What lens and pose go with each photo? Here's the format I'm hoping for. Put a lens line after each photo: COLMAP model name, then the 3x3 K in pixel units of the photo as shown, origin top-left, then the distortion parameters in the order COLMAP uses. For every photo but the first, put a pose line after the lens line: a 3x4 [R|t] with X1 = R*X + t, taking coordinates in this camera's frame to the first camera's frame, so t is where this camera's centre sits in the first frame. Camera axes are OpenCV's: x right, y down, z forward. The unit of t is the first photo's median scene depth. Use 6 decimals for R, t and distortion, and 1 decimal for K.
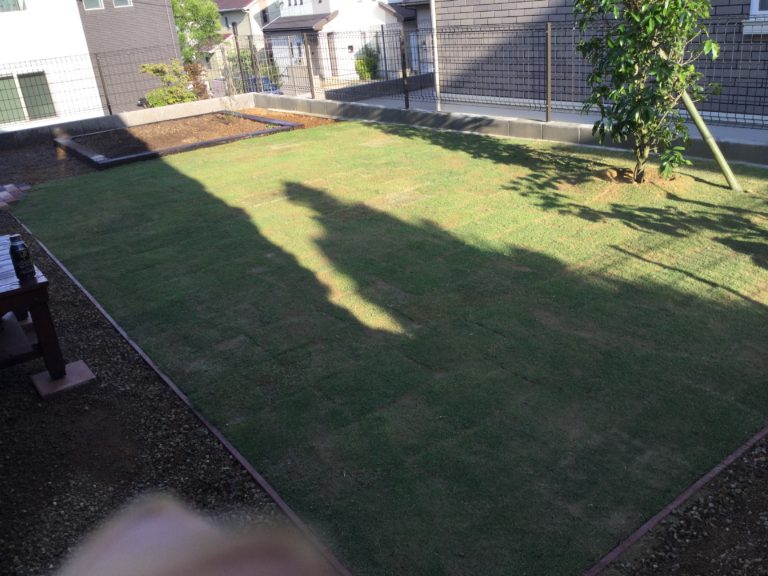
lens RADIAL K [[700.9, 0, 384.0], [0, 700.9, 288.0], [0, 0, 1]] dist [0.117654, -0.205391]
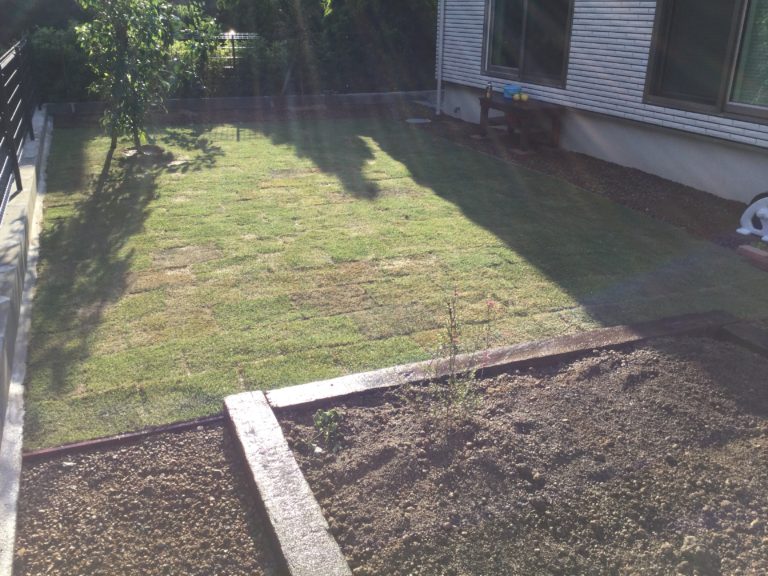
lens RADIAL K [[700.9, 0, 384.0], [0, 700.9, 288.0], [0, 0, 1]] dist [0.117654, -0.205391]
pose [[-0.973697, -0.003648, 0.227817, -0.310708], [0.153496, 0.728425, 0.667710, -0.589183], [-0.168384, 0.685116, -0.708705, 1.476443]]
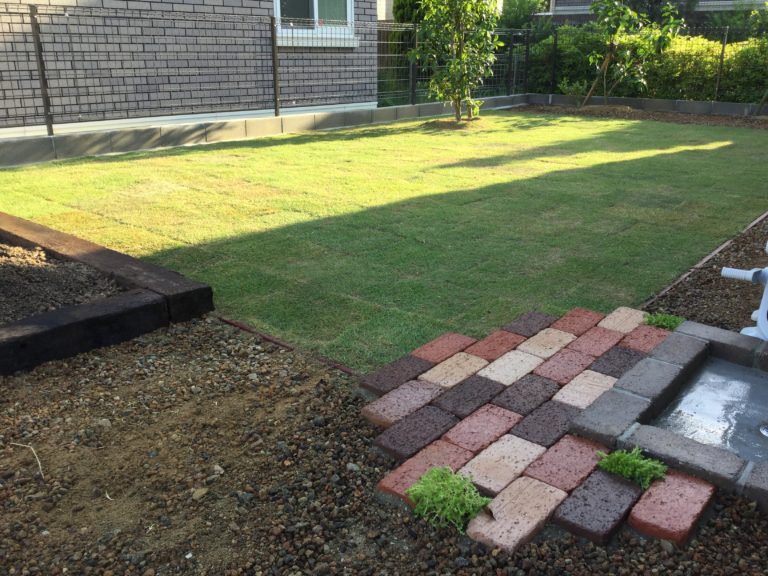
lens RADIAL K [[700.9, 0, 384.0], [0, 700.9, 288.0], [0, 0, 1]] dist [0.117654, -0.205391]
pose [[-0.275025, -0.218535, 0.936271, -0.727876], [0.379608, 0.870022, 0.314580, -0.253655], [-0.883323, 0.441933, -0.156320, 1.028238]]
